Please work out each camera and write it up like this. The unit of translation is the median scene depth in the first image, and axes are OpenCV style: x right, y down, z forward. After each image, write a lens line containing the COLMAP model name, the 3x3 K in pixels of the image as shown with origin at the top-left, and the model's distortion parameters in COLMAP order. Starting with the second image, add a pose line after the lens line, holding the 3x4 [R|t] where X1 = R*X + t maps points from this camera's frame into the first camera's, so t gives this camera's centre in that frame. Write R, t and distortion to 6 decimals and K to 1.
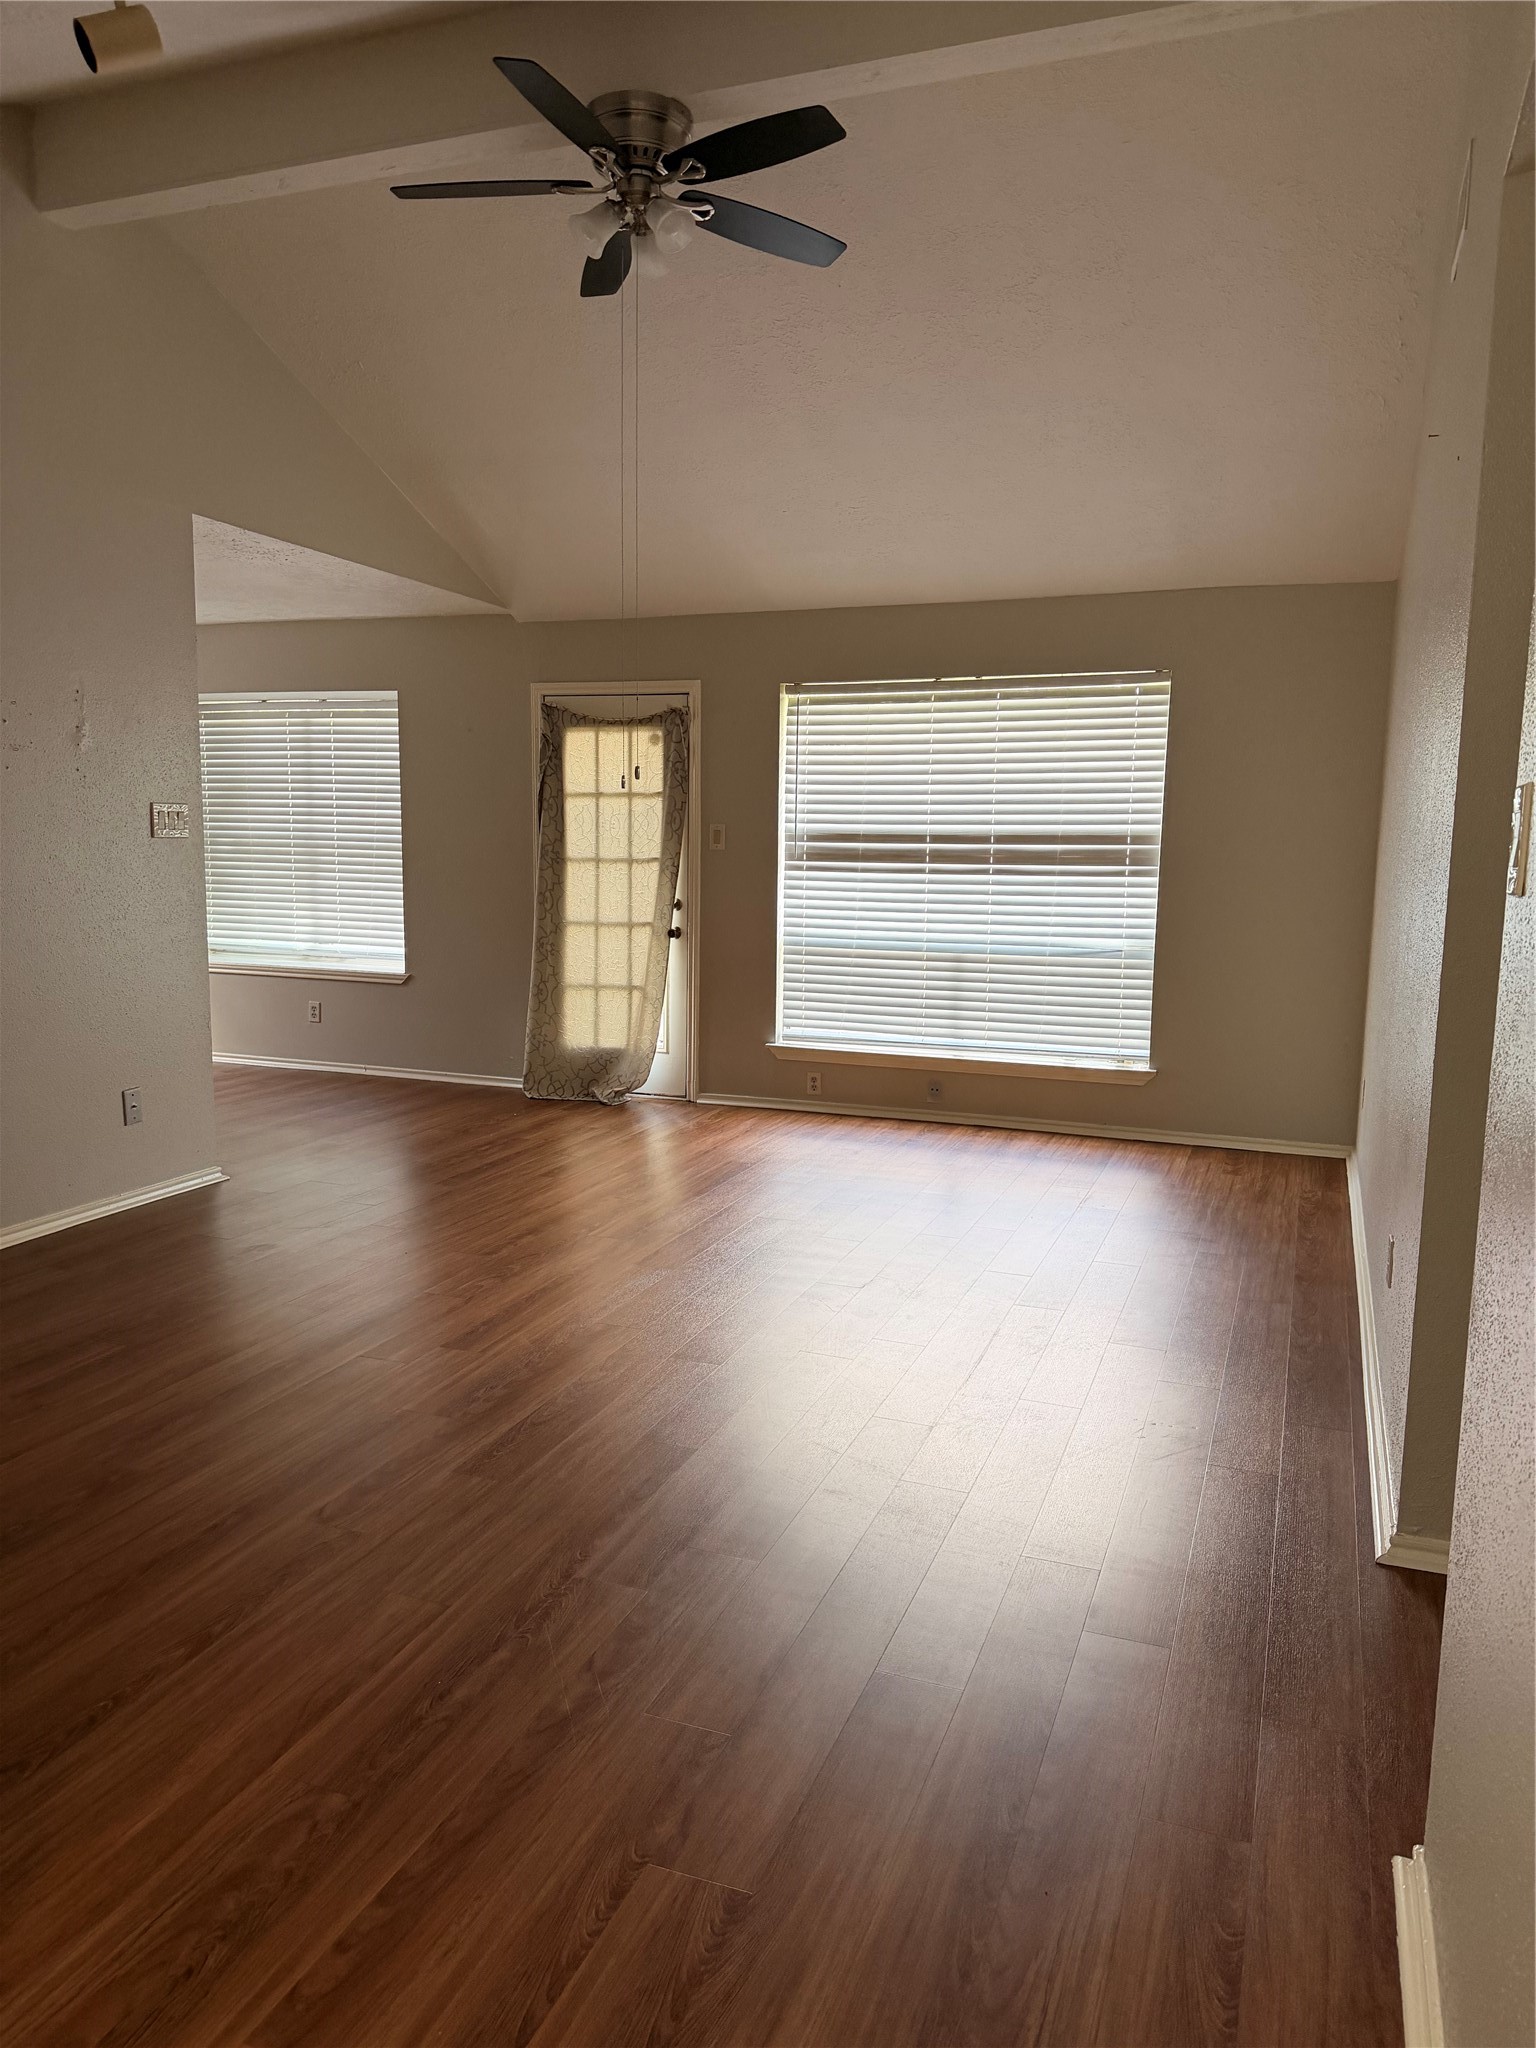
lens RADIAL K [[1462.4, 0, 756.0], [0, 1462.4, 1041.1], [0, 0, 1]] dist [0.036283, -0.048914]
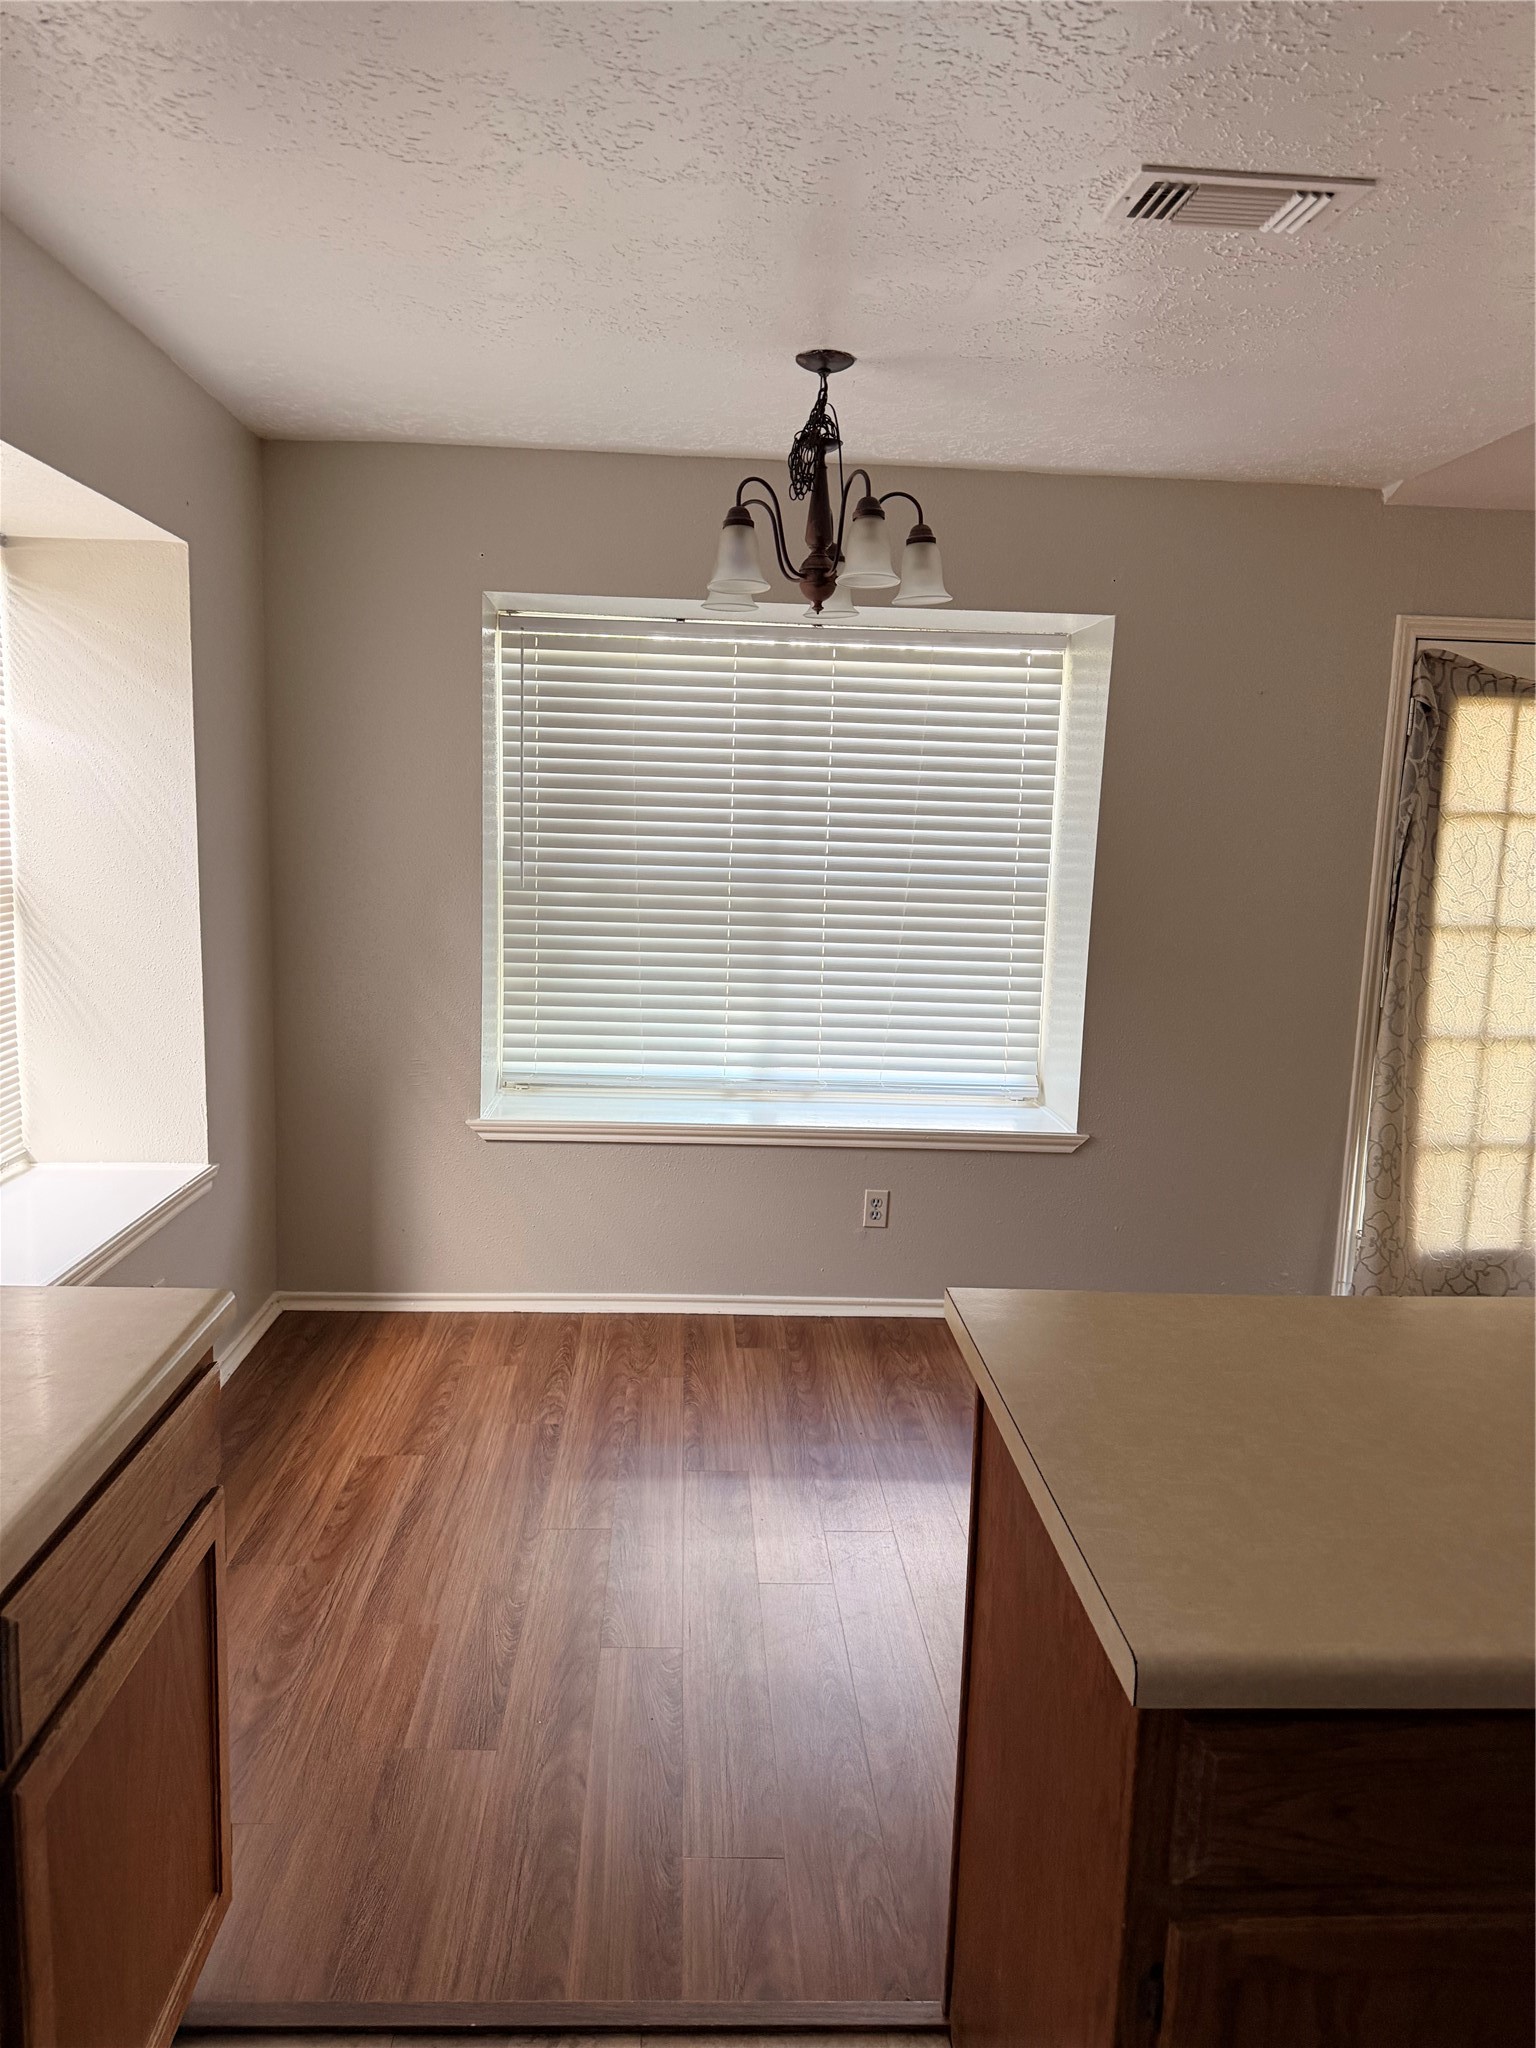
lens RADIAL K [[1462.4, 0, 759.1], [0, 1462.4, 1021.9], [0, 0, 1]] dist [0.036283, -0.048914]
pose [[0.925864, -0.040500, 0.375681, -0.695058], [0.040010, 0.999158, 0.009111, -0.122110], [-0.375733, 0.006596, 0.926704, 0.673339]]
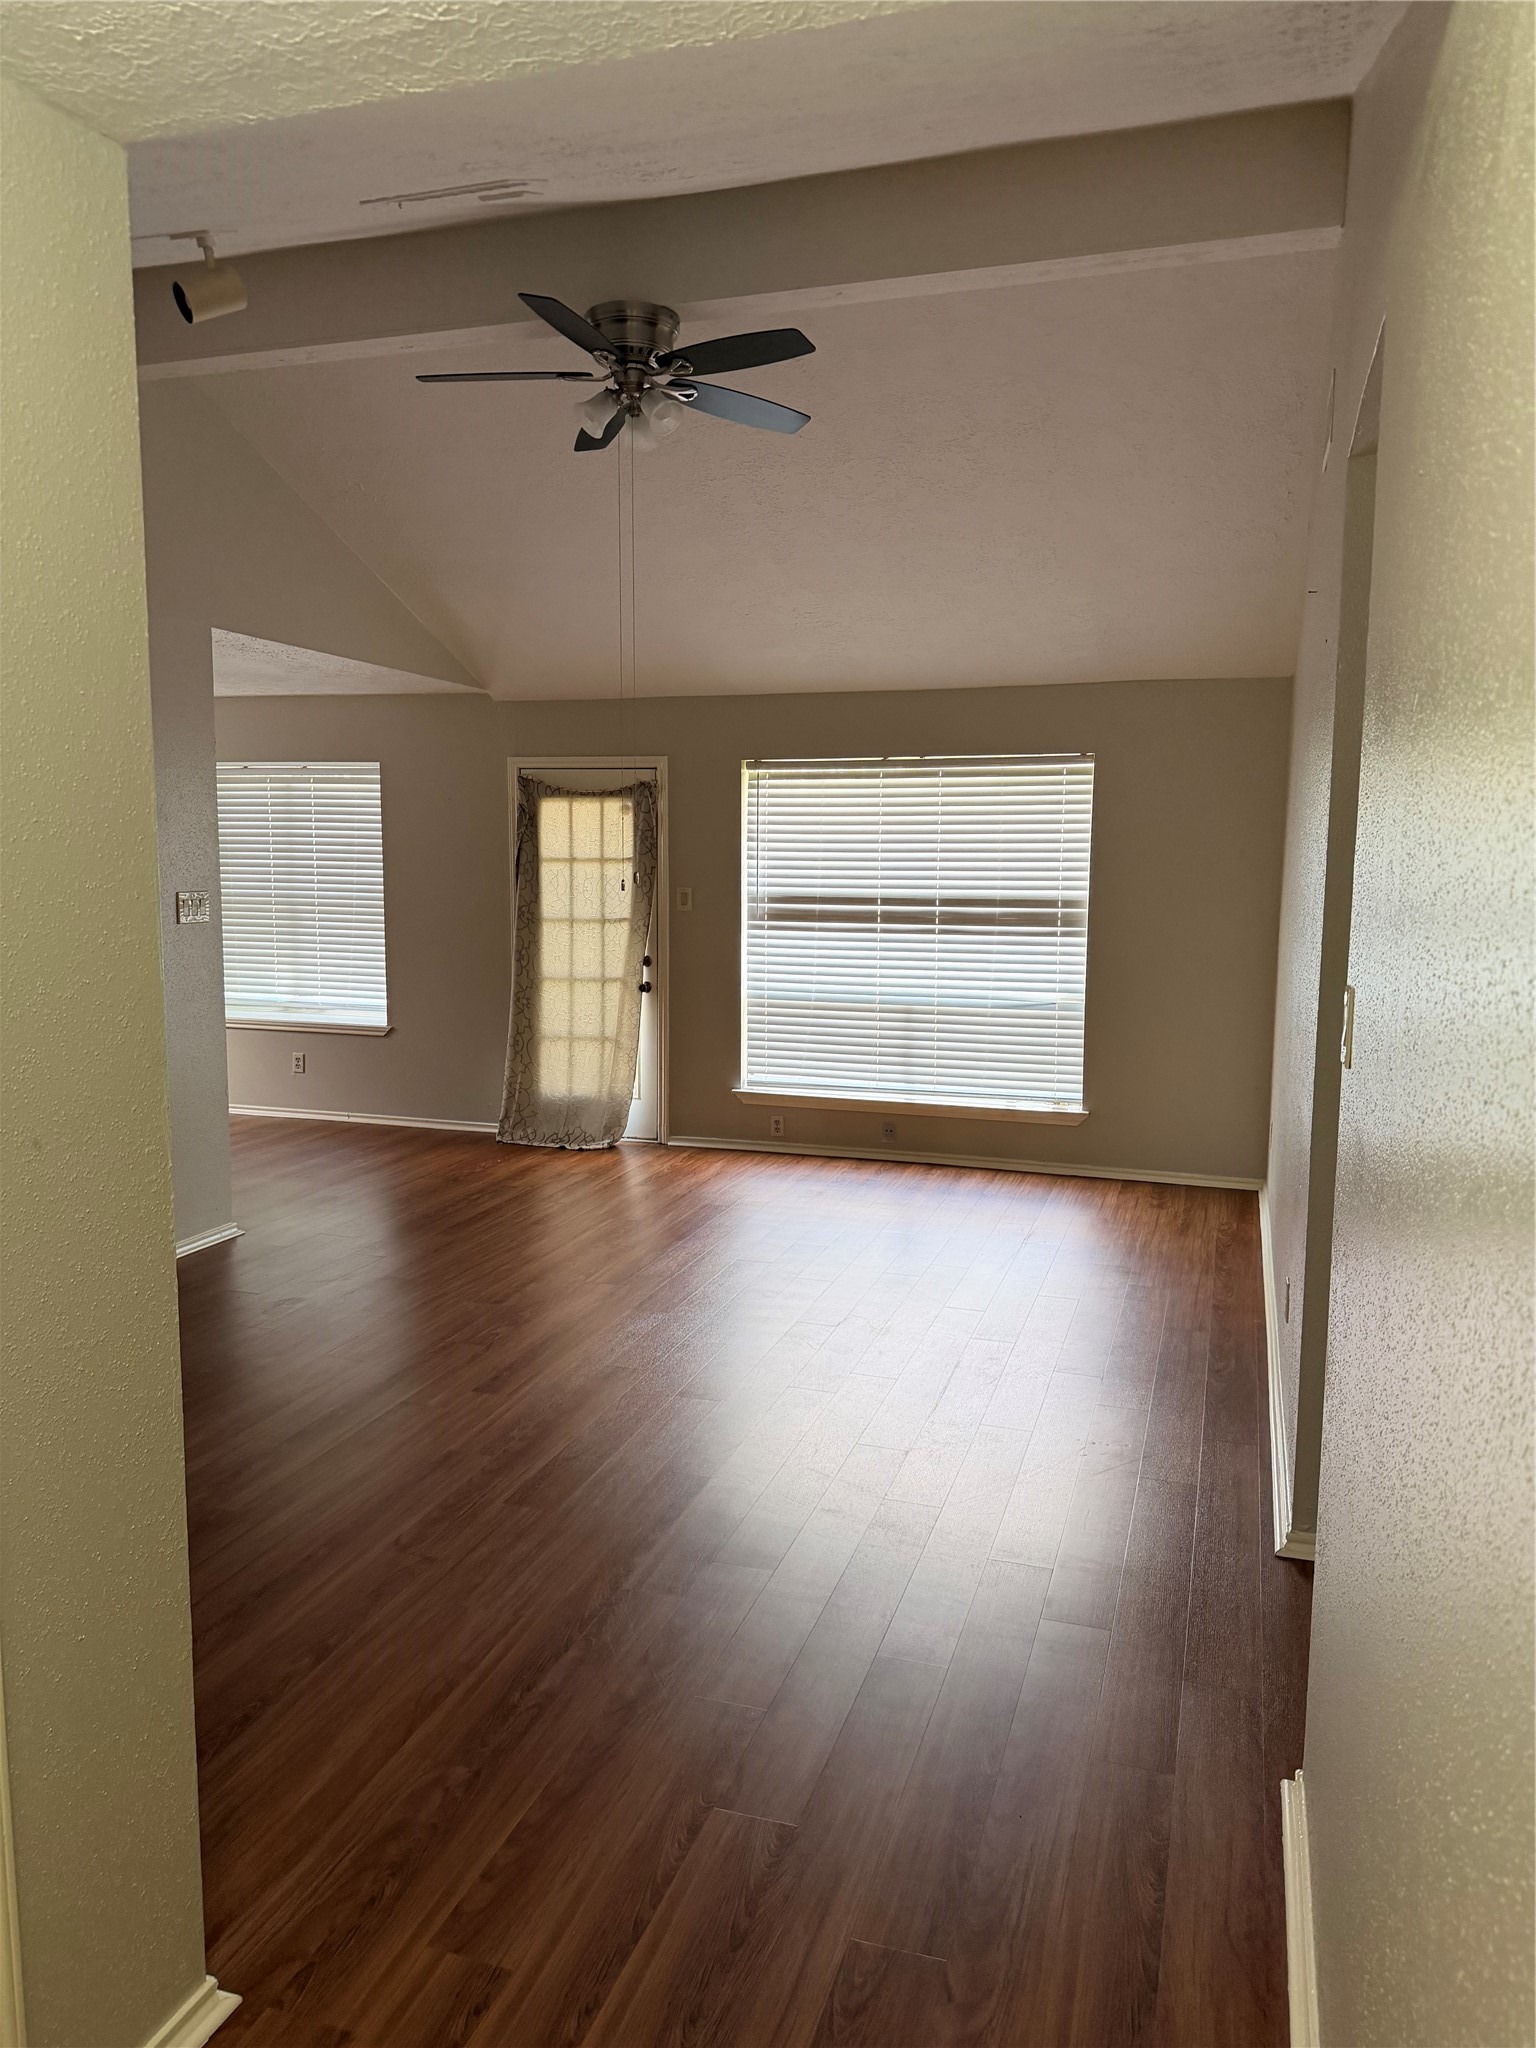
lens RADIAL K [[1462.4, 0, 773.4], [0, 1462.4, 1011.7], [0, 0, 1]] dist [0.036283, -0.048914]
pose [[0.998364, -0.012138, 0.055876, -0.025048], [0.013647, 0.999550, -0.026719, -0.030413], [-0.055526, 0.027438, 0.998080, -0.090755]]
